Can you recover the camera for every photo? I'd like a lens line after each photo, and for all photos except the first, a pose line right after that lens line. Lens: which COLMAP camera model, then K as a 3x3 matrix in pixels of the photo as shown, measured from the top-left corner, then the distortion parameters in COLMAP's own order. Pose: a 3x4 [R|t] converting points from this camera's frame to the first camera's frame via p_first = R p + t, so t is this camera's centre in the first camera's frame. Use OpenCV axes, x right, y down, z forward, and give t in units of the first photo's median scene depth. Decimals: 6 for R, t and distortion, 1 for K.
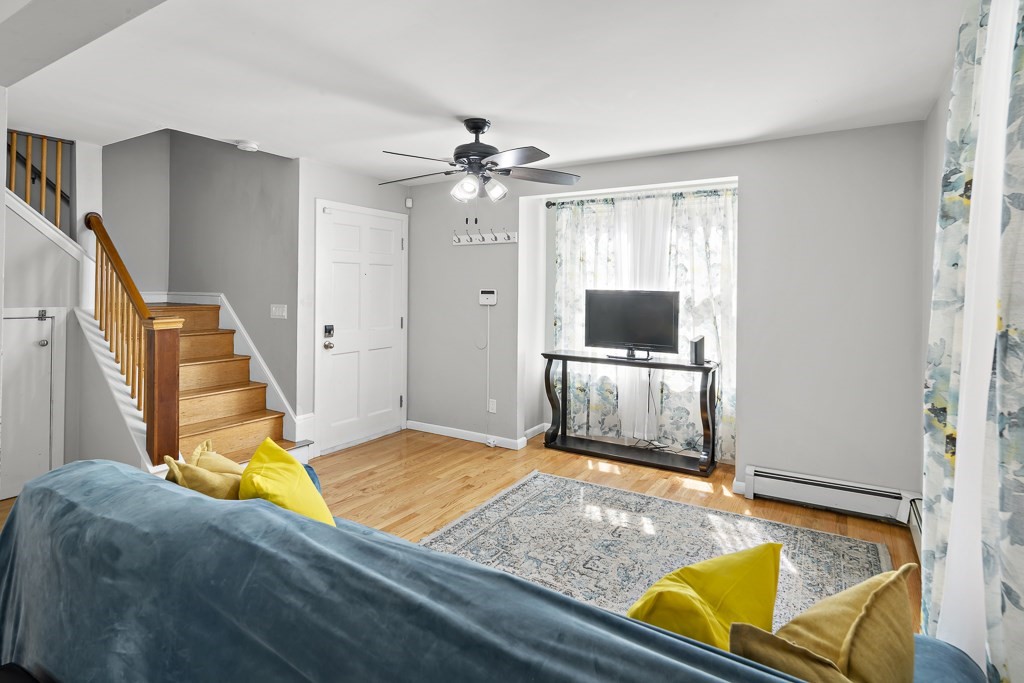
lens RADIAL K [[521.3, 0, 517.0], [0, 521.3, 276.5], [0, 0, 1]] dist [0.003839, 0.000122]
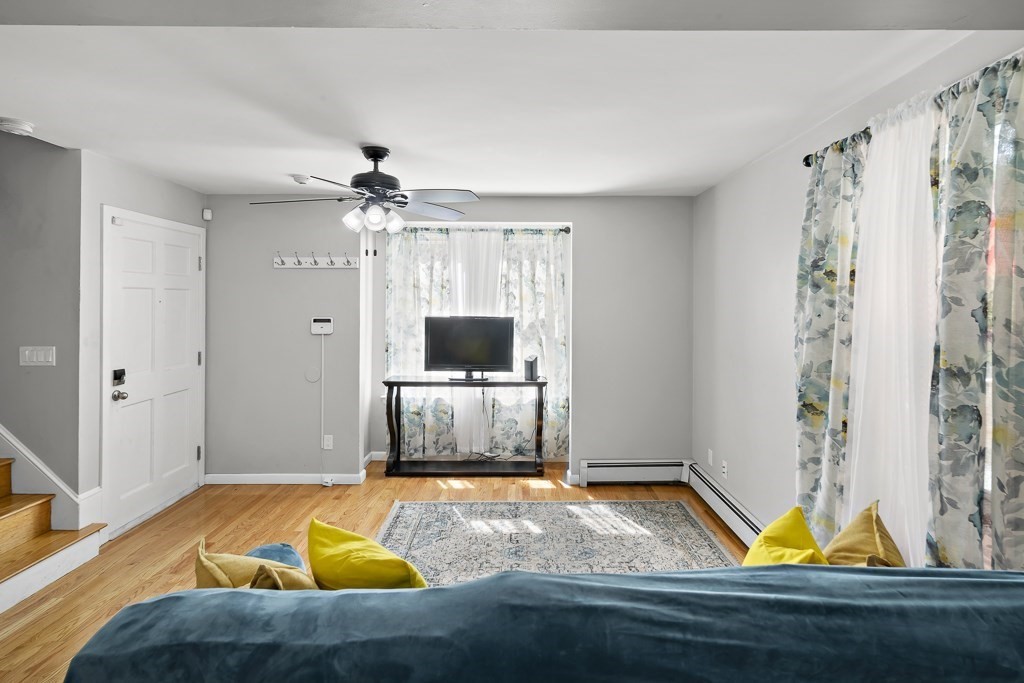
lens RADIAL K [[517.7, 0, 517.1], [0, 517.7, 290.9], [0, 0, 1]] dist [0.002710, 0.000993]
pose [[0.851868, 0.005366, 0.523729, -0.266100], [-0.008710, 0.999954, 0.003922, -0.031871], [-0.523684, -0.007903, 0.851876, 0.037382]]
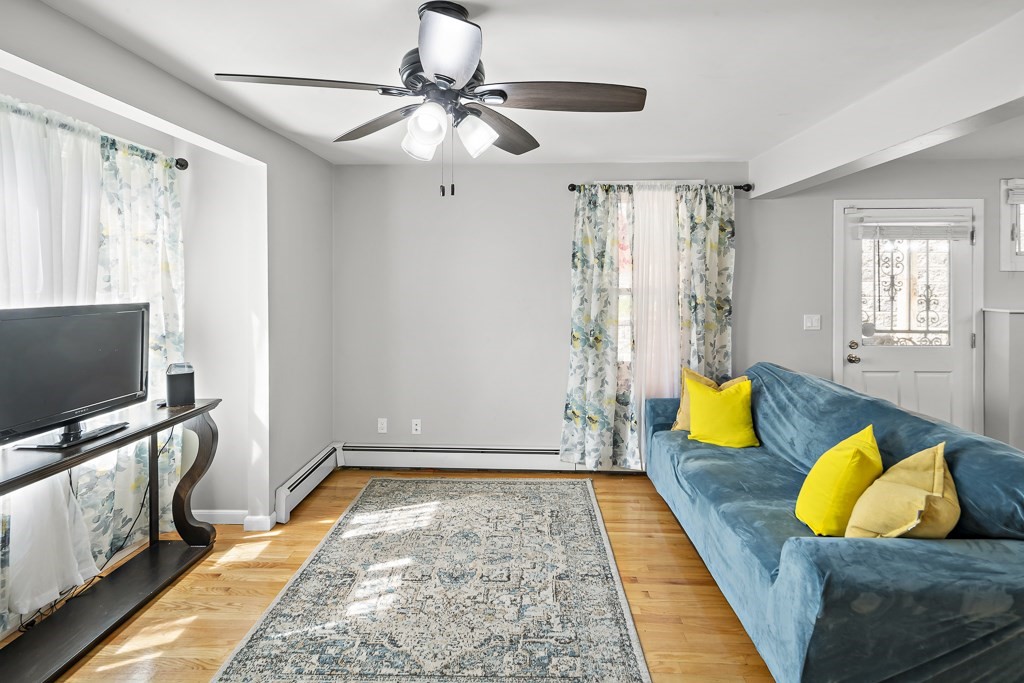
lens RADIAL K [[525.7, 0, 512.6], [0, 525.7, 270.3], [0, 0, 1]] dist [0.000996, -0.000424]
pose [[-0.483537, 0.004784, 0.875311, -0.454459], [-0.025761, 0.999474, -0.019693, -0.009011], [-0.874945, -0.032071, -0.483160, 0.899399]]
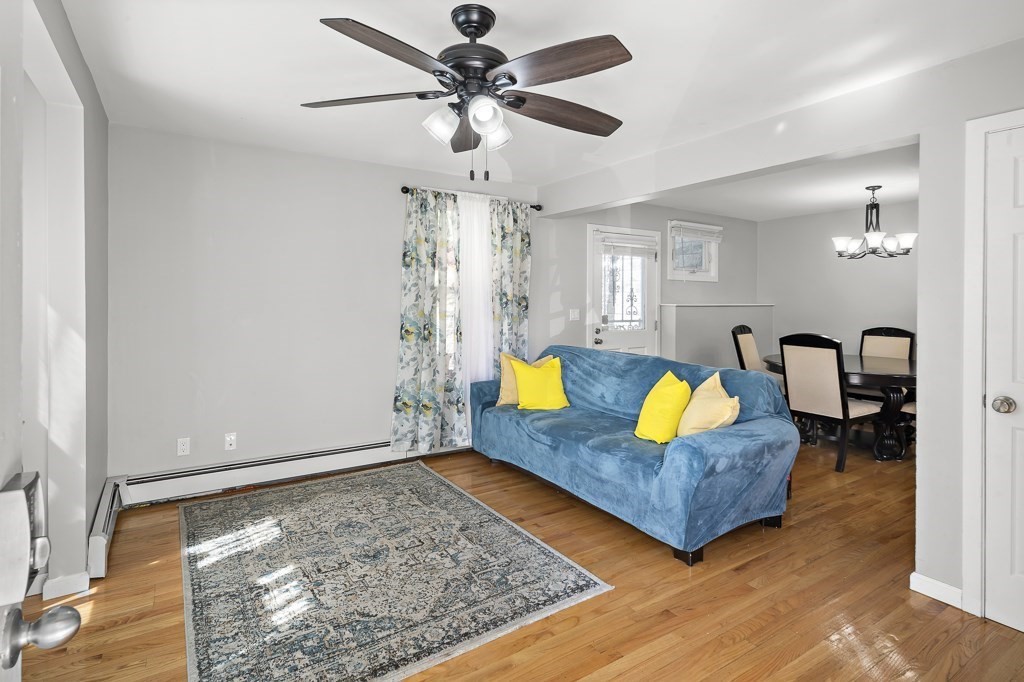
lens RADIAL K [[525.4, 0, 521.3], [0, 525.4, 297.1], [0, 0, 1]] dist [0.004537, 0.000534]
pose [[-0.906244, -0.021380, 0.422214, -0.305418], [-0.031316, 0.999371, -0.016612, 0.033221], [-0.421594, -0.028276, -0.906344, 1.154483]]
